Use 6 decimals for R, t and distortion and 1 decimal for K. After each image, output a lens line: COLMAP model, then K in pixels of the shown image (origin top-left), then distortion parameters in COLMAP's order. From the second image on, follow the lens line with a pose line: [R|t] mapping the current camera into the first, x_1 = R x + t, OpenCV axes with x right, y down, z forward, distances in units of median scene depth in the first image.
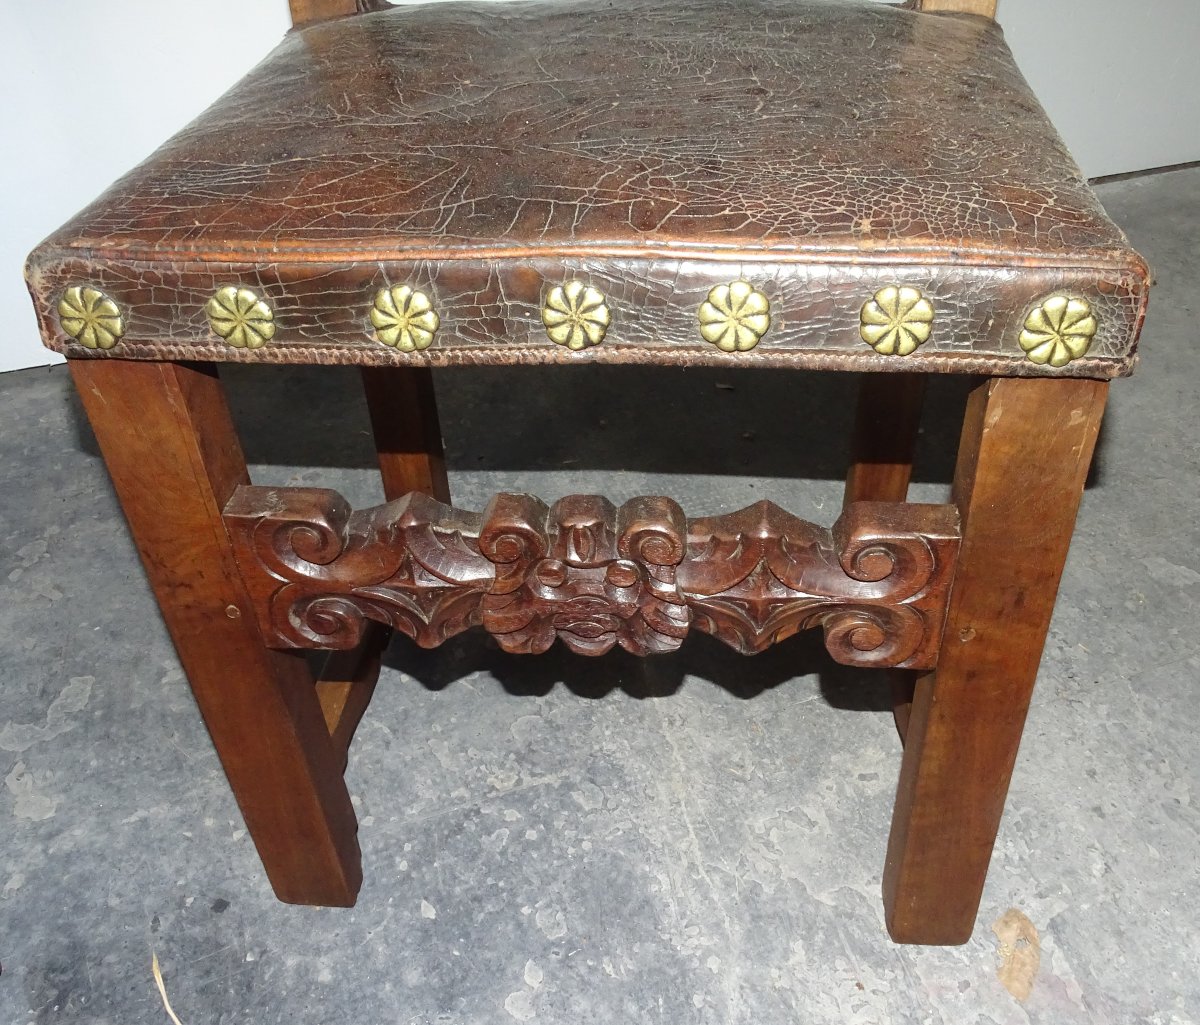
lens RADIAL K [[1132.1, 0, 628.8], [0, 1132.1, 595.0], [0, 0, 1]] dist [-0.002372, 0.000000]
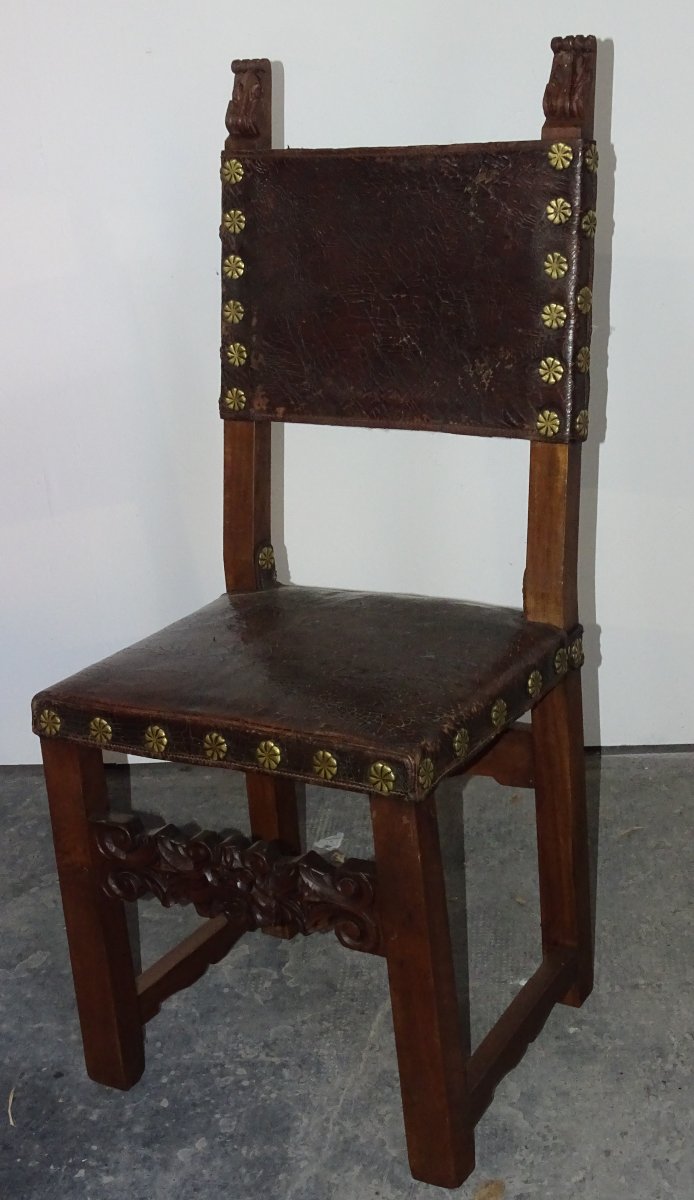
lens RADIAL K [[1752.3, 0, 383.6], [0, 1752.3, 582.9], [0, 0, 1]] dist [0.007491, 0.000000]
pose [[0.907127, 0.089789, -0.411166, 1.107504], [-0.233530, 0.920159, -0.314279, 0.322255], [0.350120, 0.381110, 0.855670, -1.359215]]
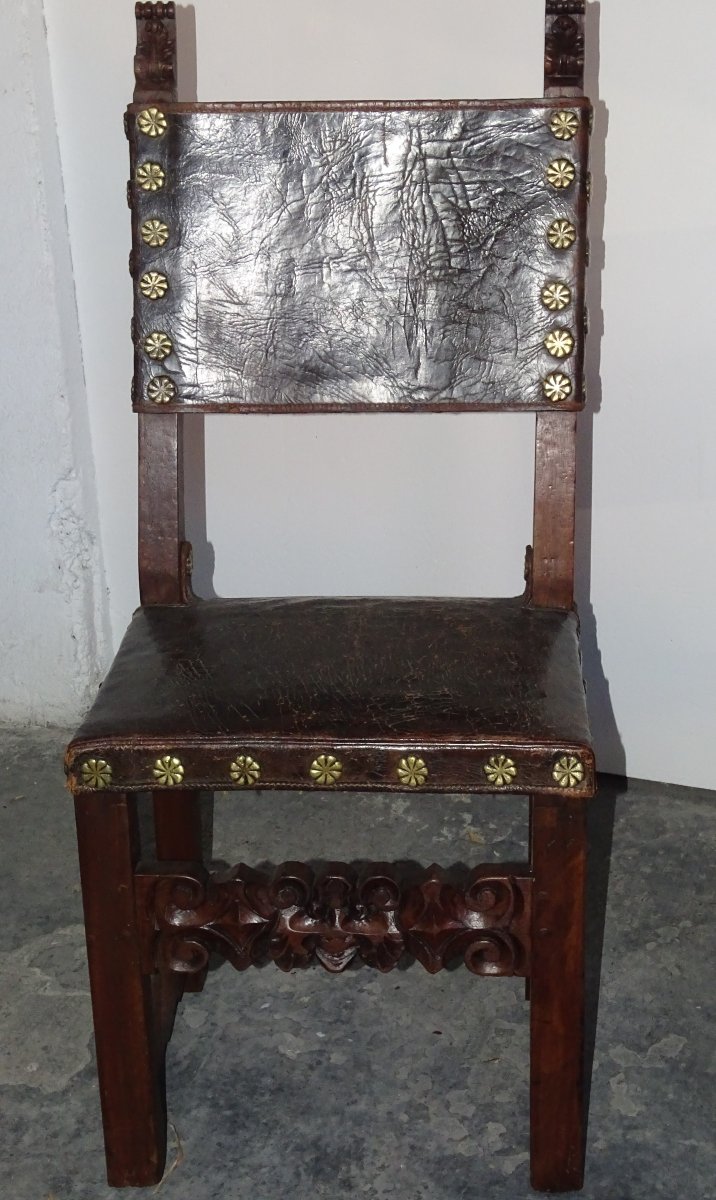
lens RADIAL K [[1740.6, 0, 383.2], [0, 1740.6, 583.9], [0, 0, 1]] dist [0.017129, 0.000000]
pose [[0.785451, 0.232186, -0.573721, 0.347092], [-0.409664, 0.889882, -0.200712, 0.192369], [0.463942, 0.392683, 0.794077, -1.192533]]
